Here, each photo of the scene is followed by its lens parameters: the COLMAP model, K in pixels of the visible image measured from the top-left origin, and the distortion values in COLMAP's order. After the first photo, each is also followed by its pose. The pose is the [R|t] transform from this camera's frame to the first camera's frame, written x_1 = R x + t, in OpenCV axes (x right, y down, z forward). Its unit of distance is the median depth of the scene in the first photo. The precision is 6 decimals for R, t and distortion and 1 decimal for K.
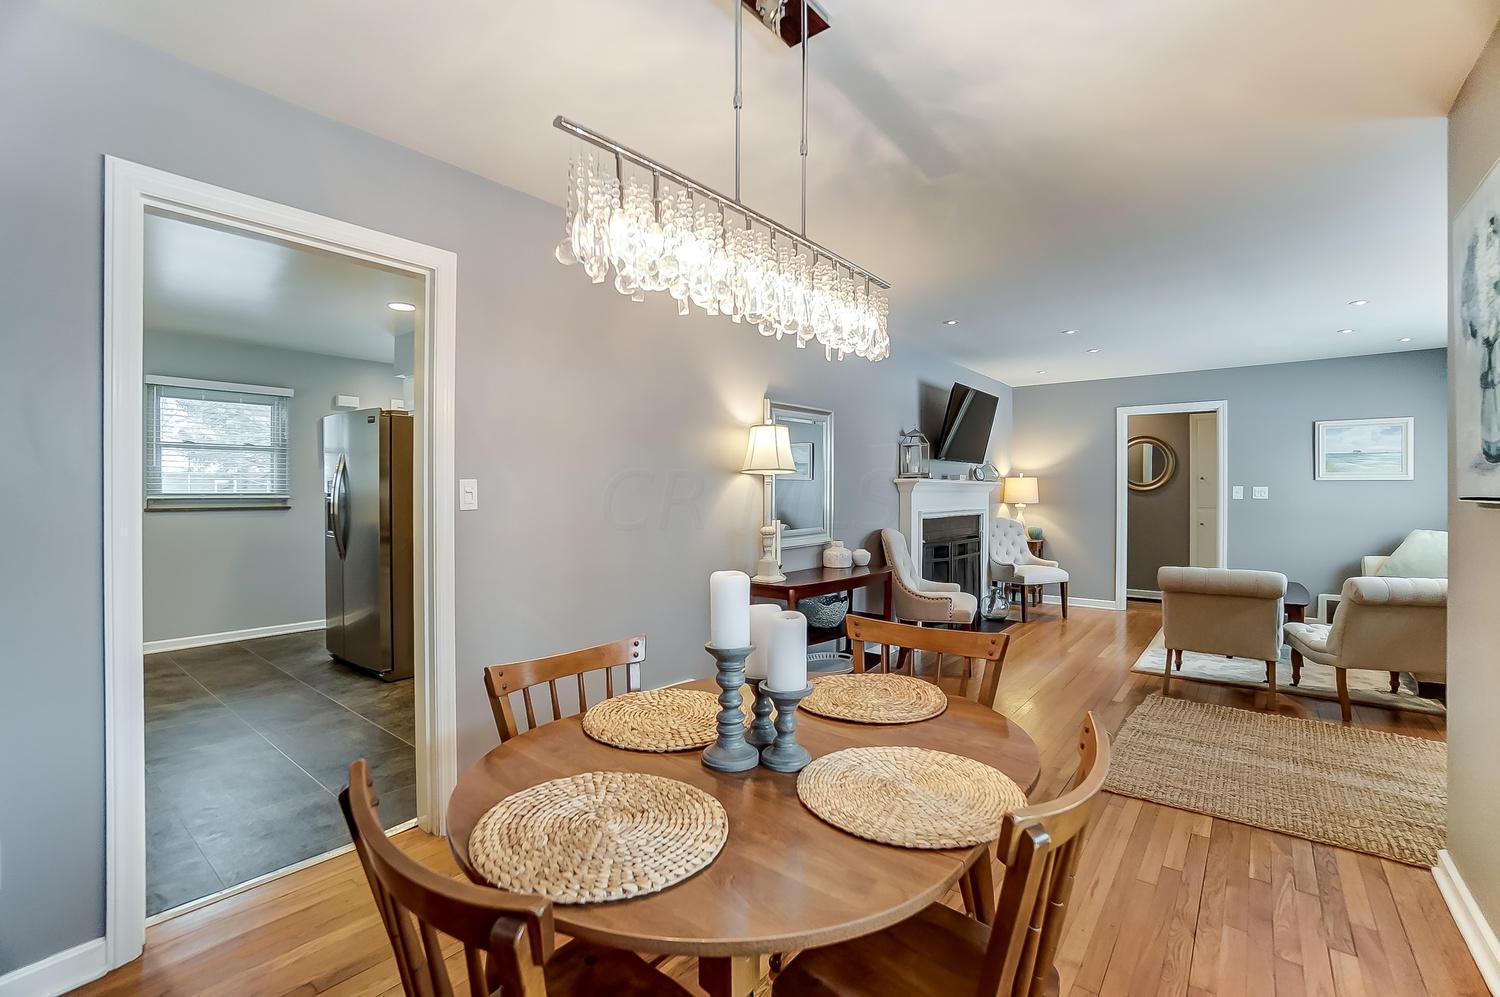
lens RADIAL K [[658.0, 0, 730.7], [0, 658.0, 493.0], [0, 0, 1]] dist [-0.063132, 0.019803]
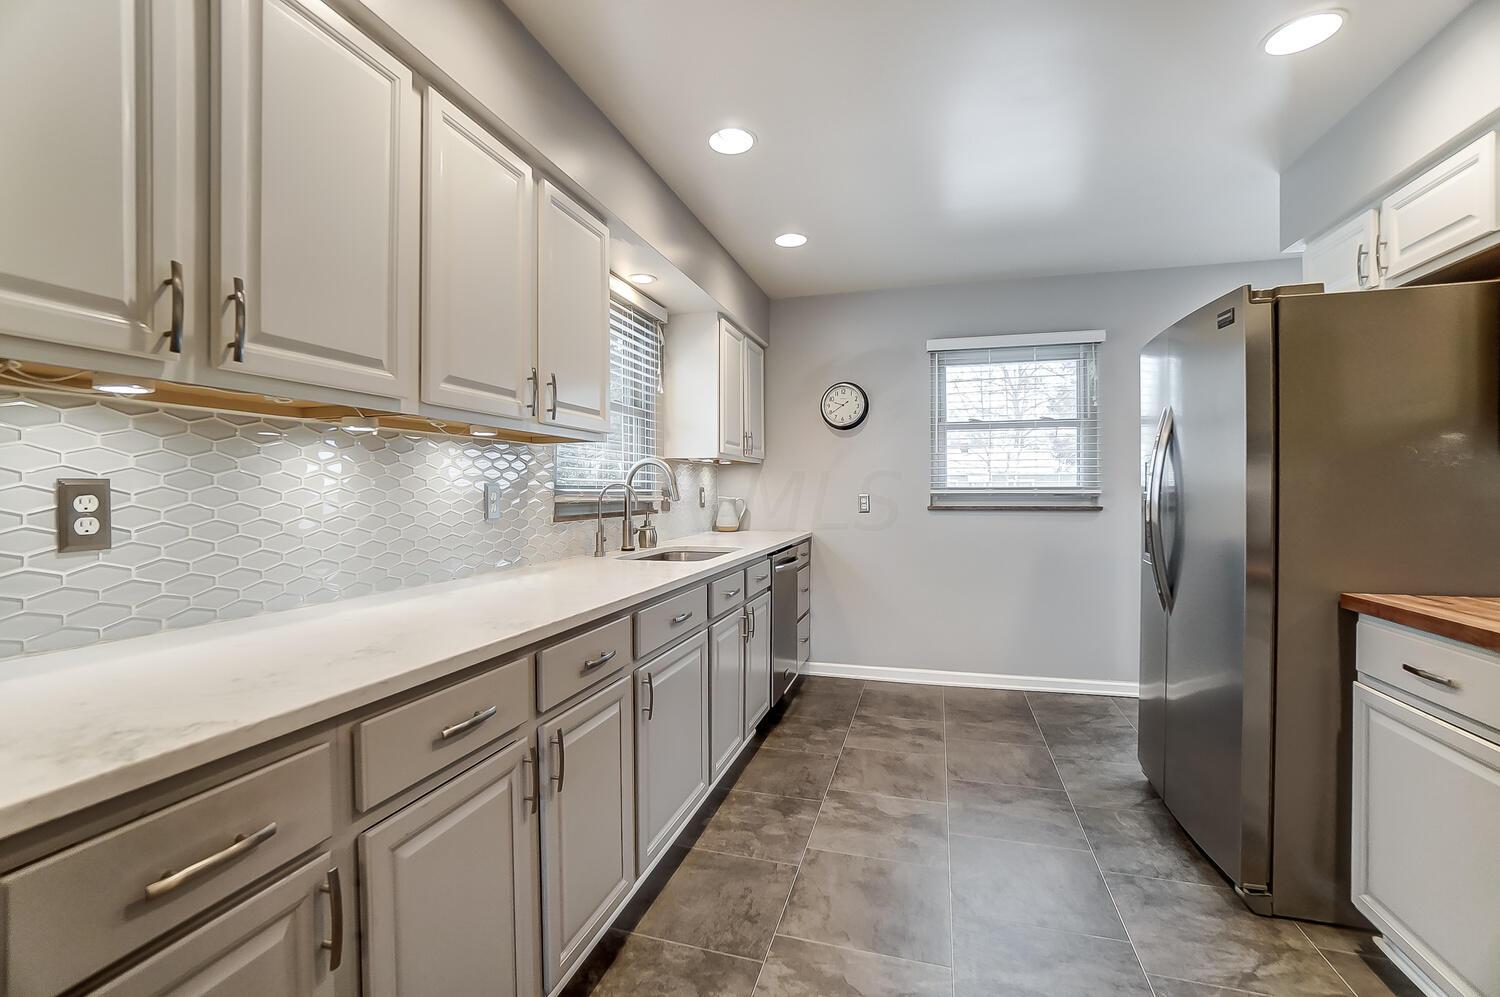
lens RADIAL K [[657.2, 0, 750.0], [0, 657.2, 498.5], [0, 0, 1]] dist [-0.060821, 0.022695]
pose [[0.393827, 0.009759, -0.919133, -0.247755], [-0.000341, 0.999945, 0.010471, 0.006715], [0.919185, -0.003810, 0.393809, 0.464005]]
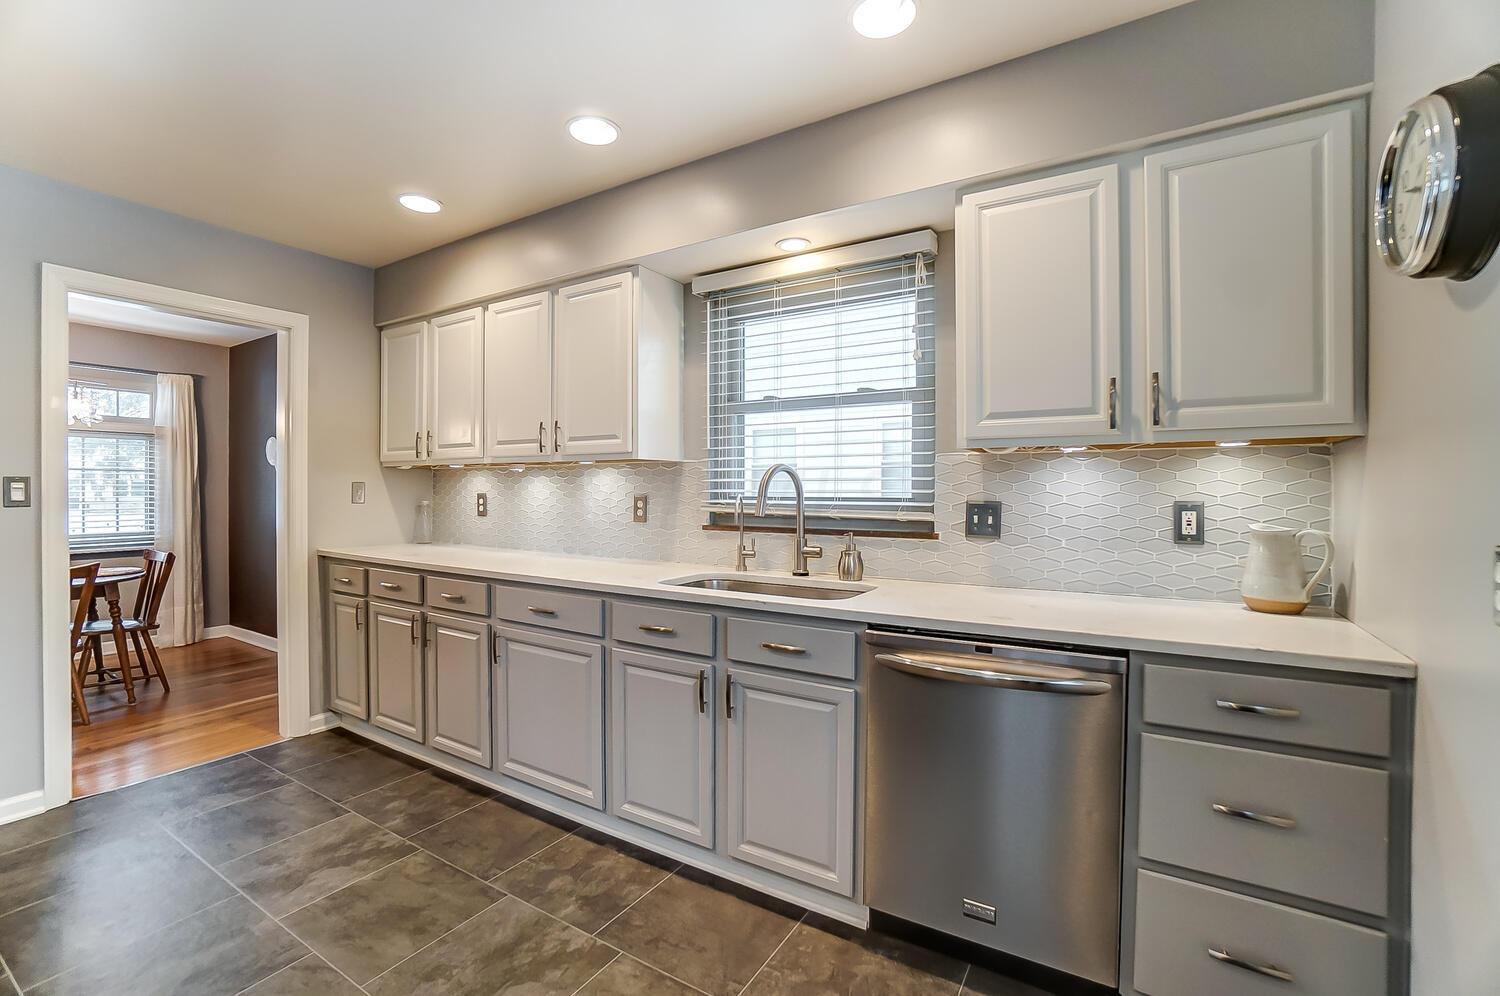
lens RADIAL K [[658.0, 0, 730.7], [0, 658.0, 492.5], [0, 0, 1]] dist [-0.063132, 0.019803]
pose [[-0.993288, -0.002829, -0.115636, -0.901916], [-0.003545, 0.999976, 0.005989, -0.007271], [0.115616, 0.006359, -0.993274, 1.238866]]
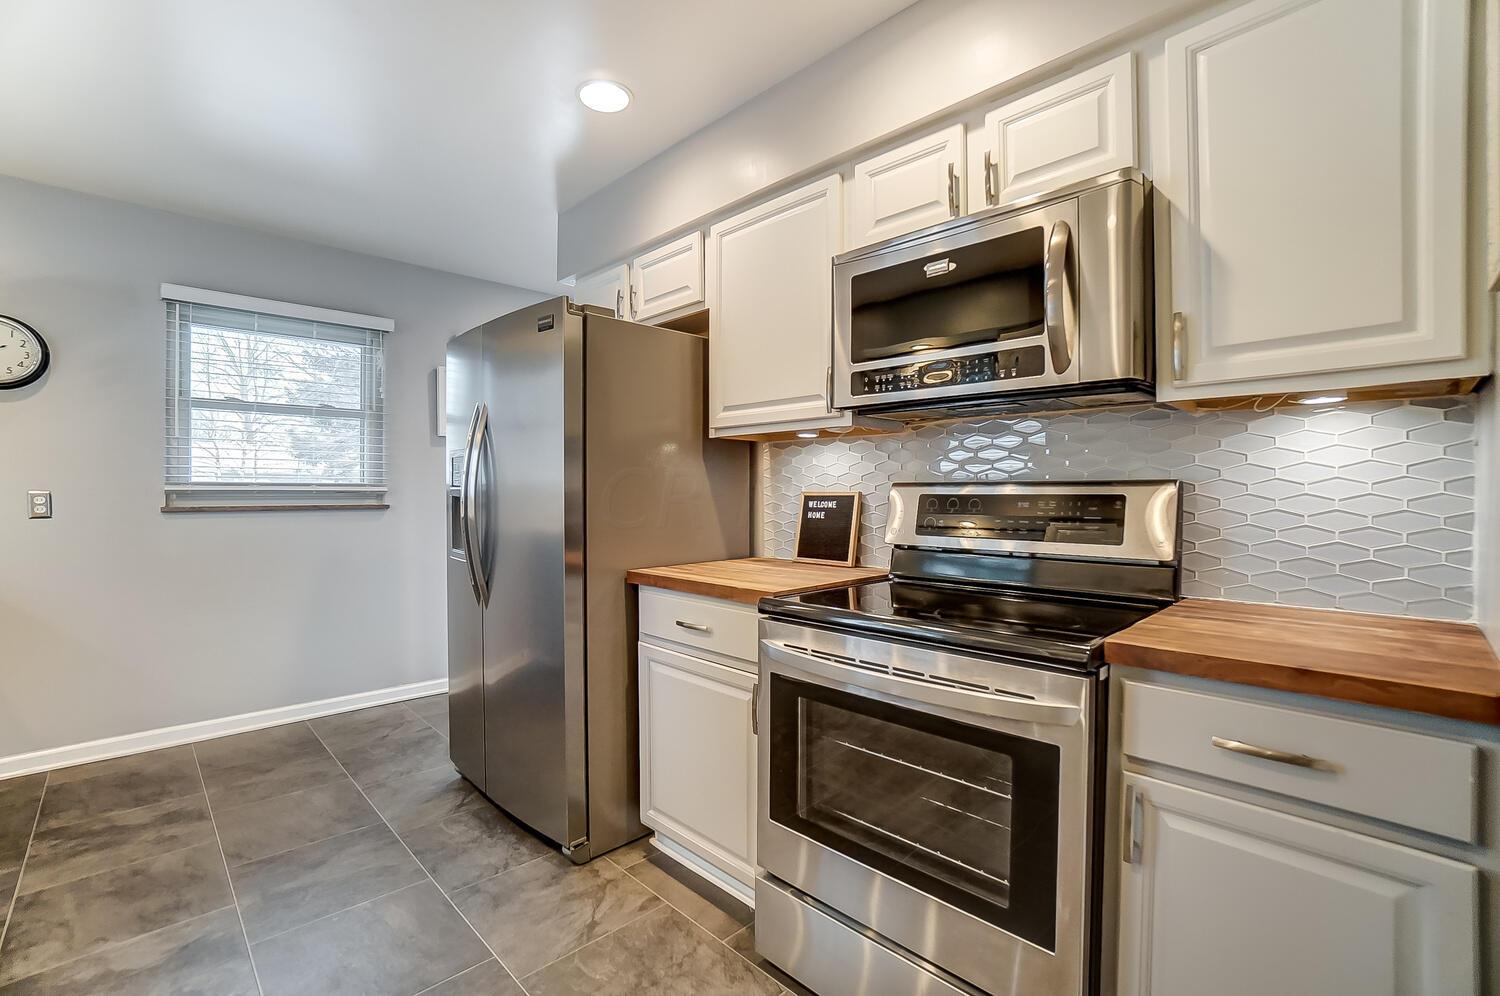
lens RADIAL K [[649.4, 0, 717.5], [0, 649.4, 498.4], [0, 0, 1]] dist [-0.065006, 0.022403]
pose [[0.991487, 0.002503, -0.130181, -0.328829], [-0.001797, 0.999983, 0.005540, 0.012639], [0.130193, -0.005259, 0.991475, 0.484076]]
